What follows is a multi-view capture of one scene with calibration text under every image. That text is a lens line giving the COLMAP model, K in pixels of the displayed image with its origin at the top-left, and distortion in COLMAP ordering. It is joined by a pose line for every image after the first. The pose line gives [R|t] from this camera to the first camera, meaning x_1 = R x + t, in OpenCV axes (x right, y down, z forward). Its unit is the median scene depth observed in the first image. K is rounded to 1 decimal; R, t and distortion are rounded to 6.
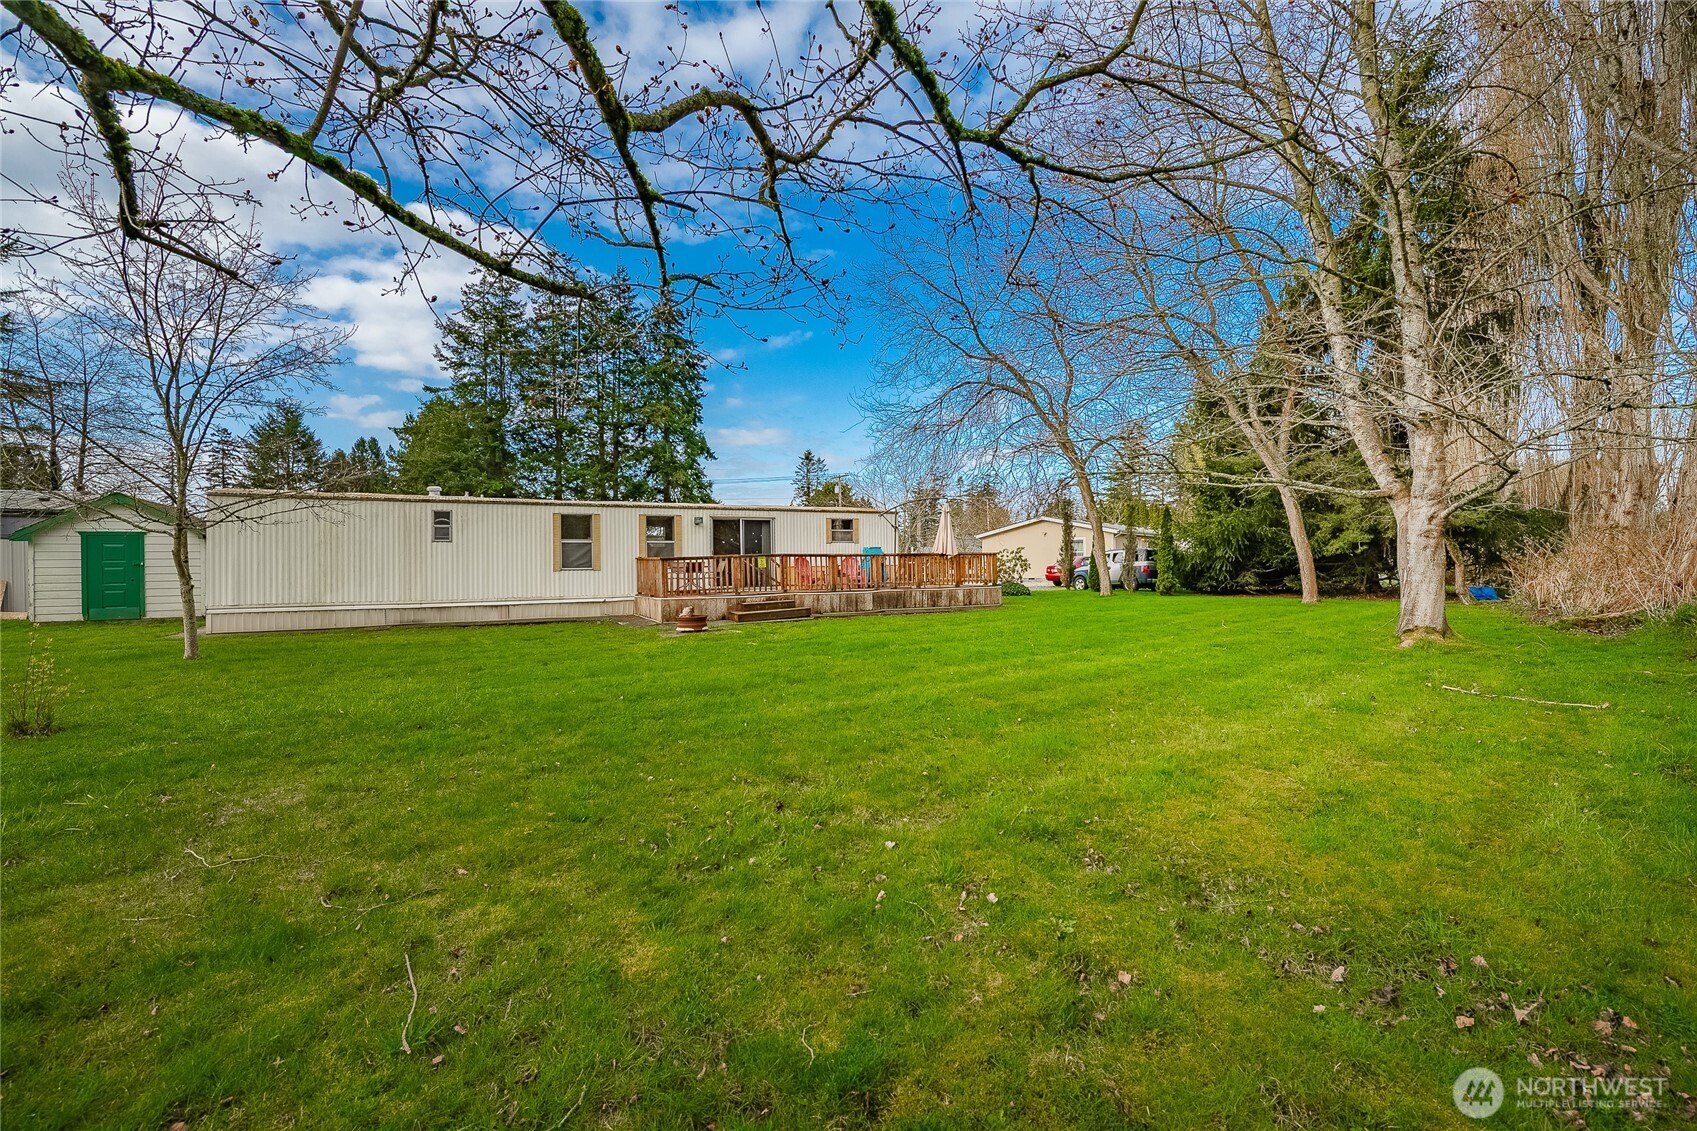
lens RADIAL K [[742.1, 0, 844.7], [0, 742.1, 567.6], [0, 0, 1]] dist [-0.012506, 0.000363]
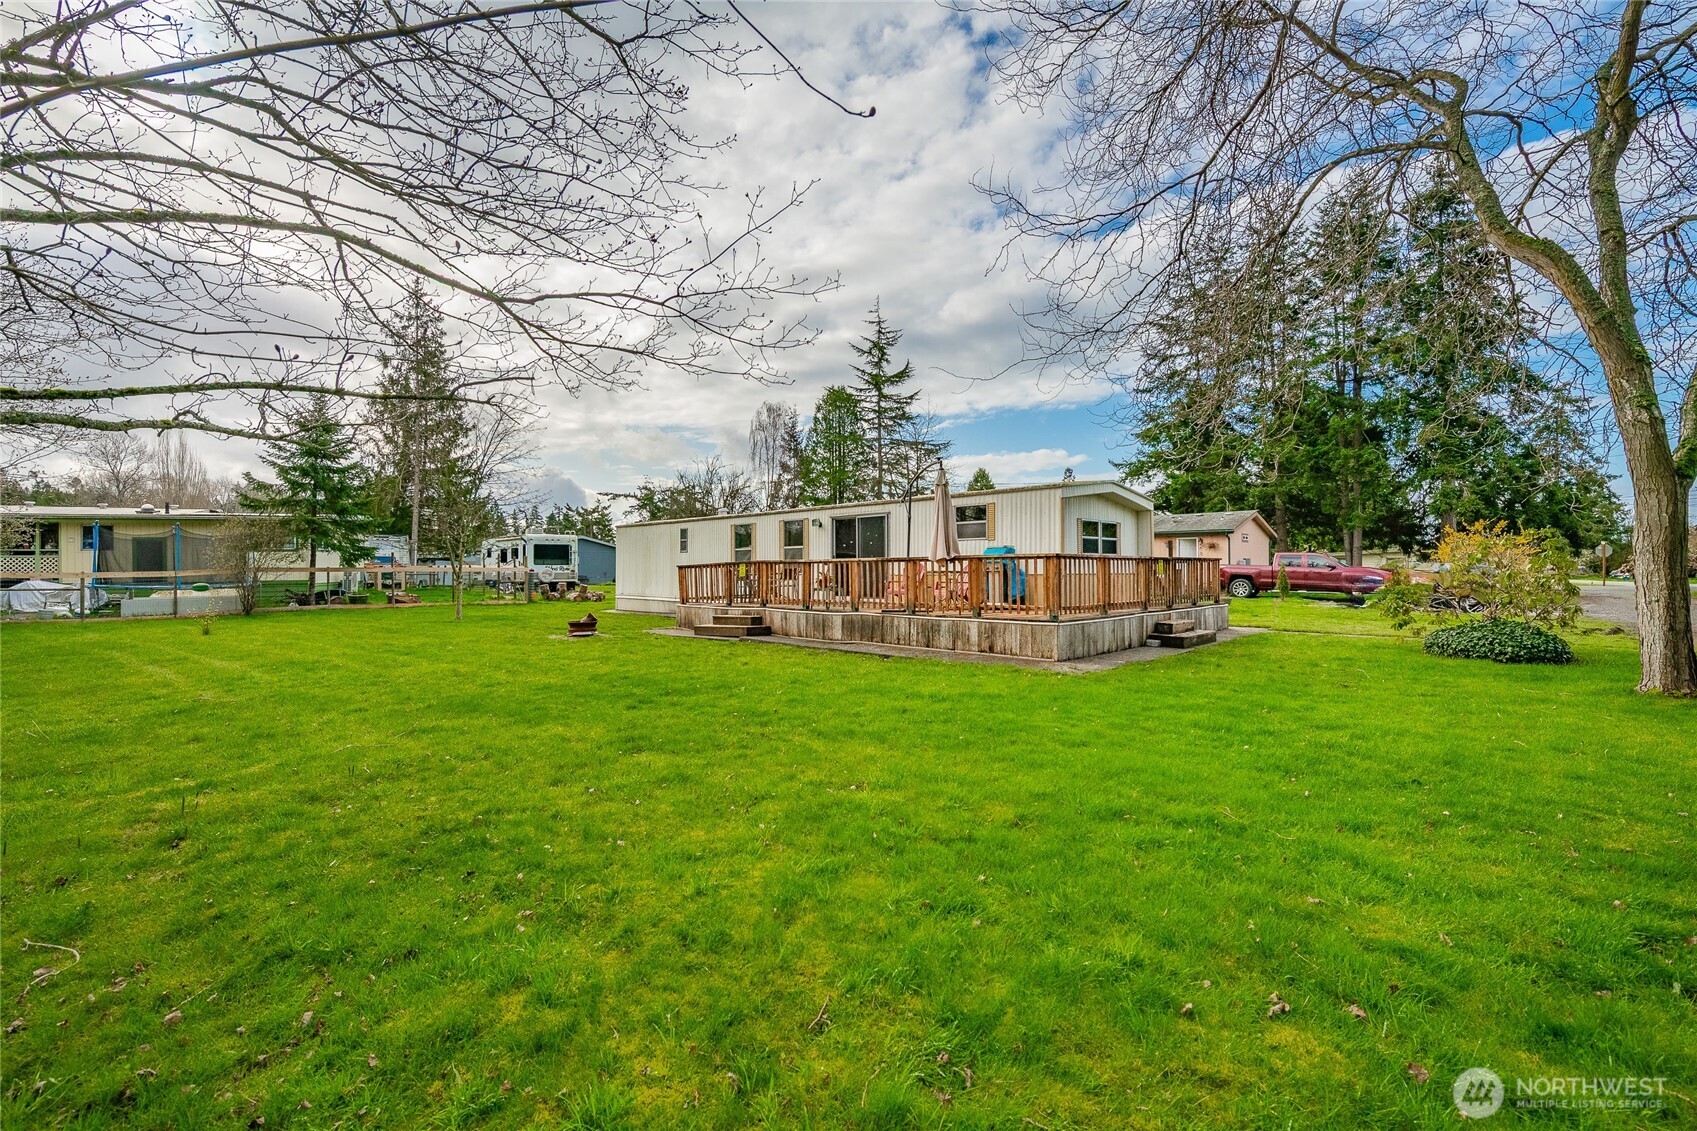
lens RADIAL K [[742.1, 0, 846.5], [0, 742.1, 562.4], [0, 0, 1]] dist [-0.012506, 0.000363]
pose [[0.274557, 0.009936, -0.961520, 0.683594], [0.007856, 0.999890, 0.012576, -0.024671], [0.961539, -0.011007, 0.274449, 0.762623]]
